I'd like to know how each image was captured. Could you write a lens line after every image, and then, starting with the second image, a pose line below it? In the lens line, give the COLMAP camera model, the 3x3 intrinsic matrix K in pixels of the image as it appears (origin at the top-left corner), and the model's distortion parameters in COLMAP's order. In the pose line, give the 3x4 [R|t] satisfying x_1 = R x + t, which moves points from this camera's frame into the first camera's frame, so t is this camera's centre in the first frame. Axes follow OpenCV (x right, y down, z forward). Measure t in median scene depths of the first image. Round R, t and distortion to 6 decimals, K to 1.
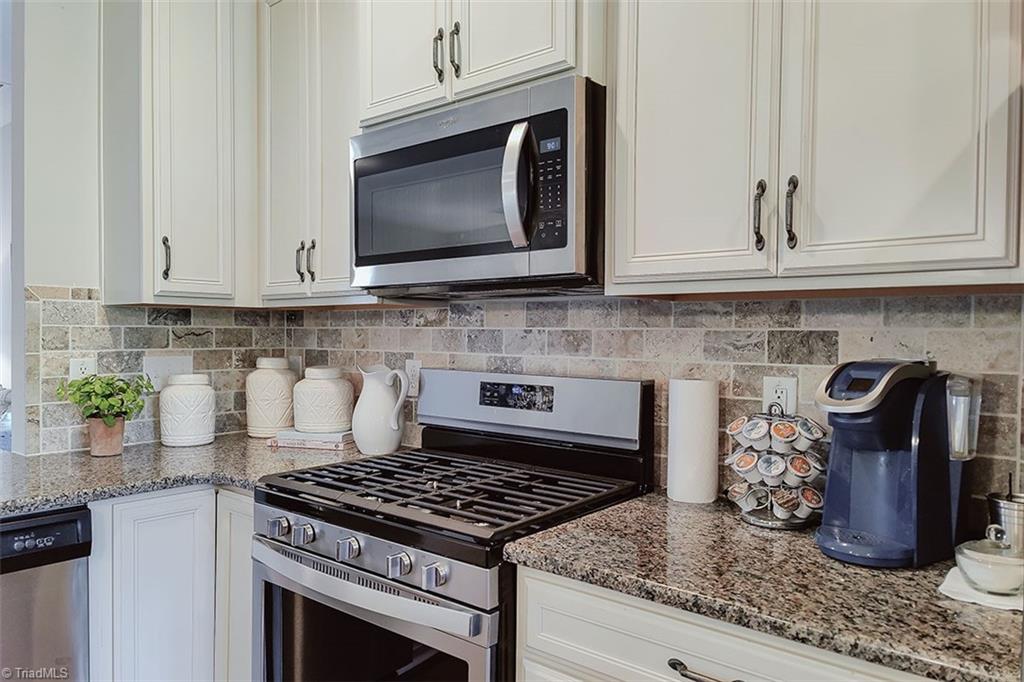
lens RADIAL K [[713.4, 0, 510.1], [0, 713.4, 343.7], [0, 0, 1]] dist [0.015021, -0.004152]
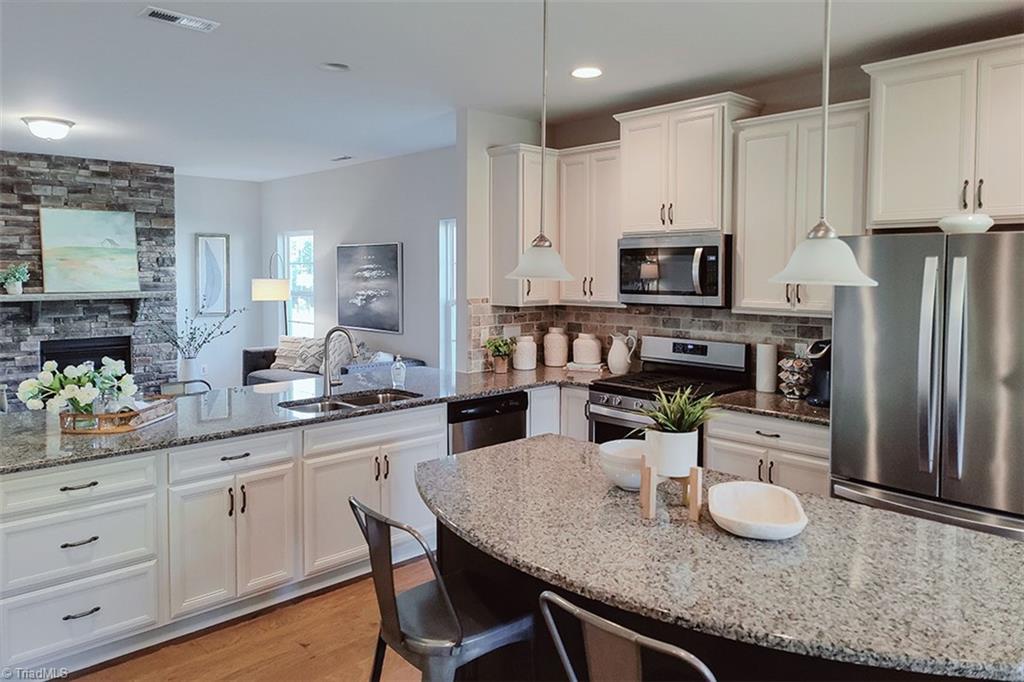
lens RADIAL K [[719.3, 0, 521.2], [0, 719.3, 297.2], [0, 0, 1]] dist [0.045670, -0.042384]
pose [[0.994415, -0.001895, -0.105520, -0.318977], [0.004359, 0.999723, 0.023125, -0.167592], [0.105447, -0.023456, 0.994148, -1.537604]]
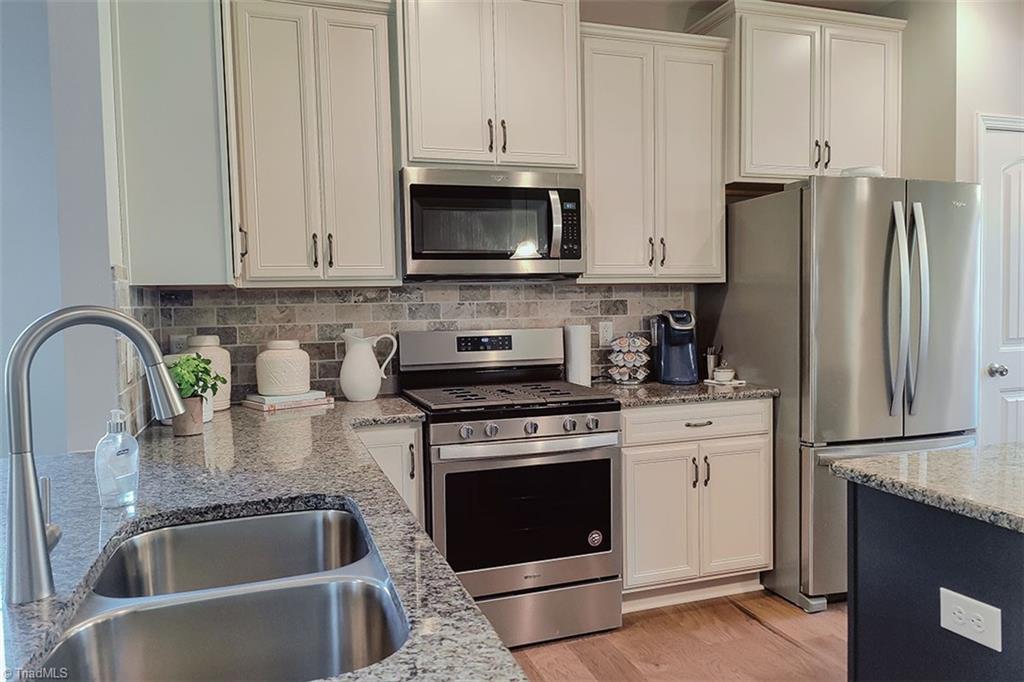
lens RADIAL K [[713.4, 0, 510.1], [0, 713.4, 343.7], [0, 0, 1]] dist [0.015021, -0.004152]
pose [[0.522012, -0.065771, 0.850398, -1.456963], [0.036884, 0.997831, 0.054533, -0.013569], [-0.852140, 0.002900, 0.523306, 0.106101]]
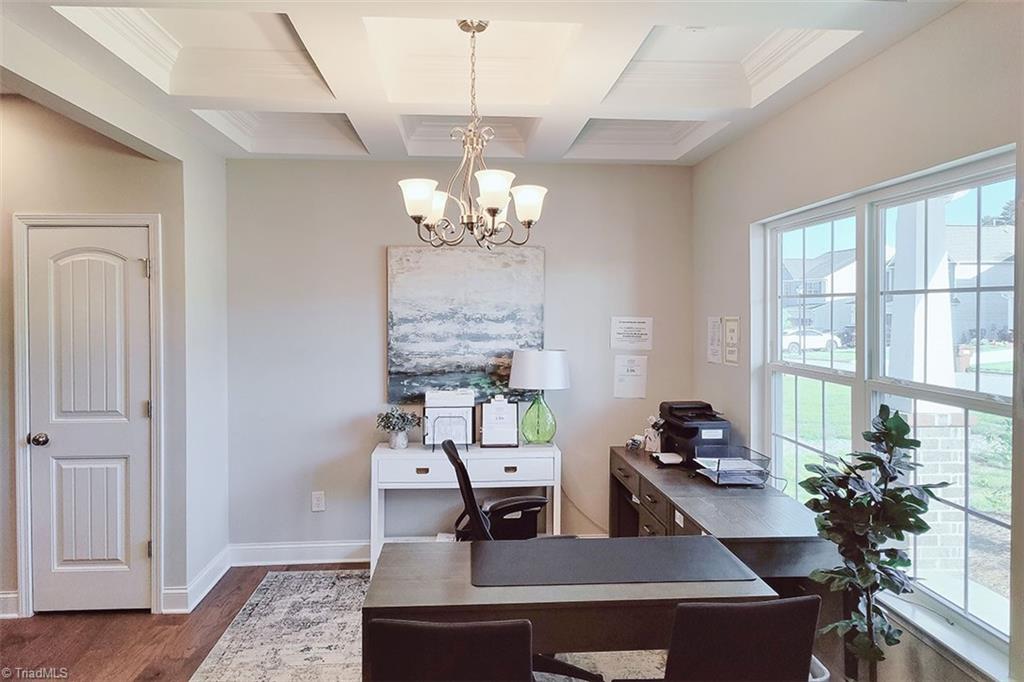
lens RADIAL K [[711.8, 0, 515.0], [0, 711.8, 320.3], [0, 0, 1]] dist [0.038917, -0.041002]
pose [[0.719145, -0.019857, 0.694576, 0.355062], [0.017951, 0.999789, 0.009997, -0.139755], [-0.694628, 0.005279, 0.719349, -2.480008]]
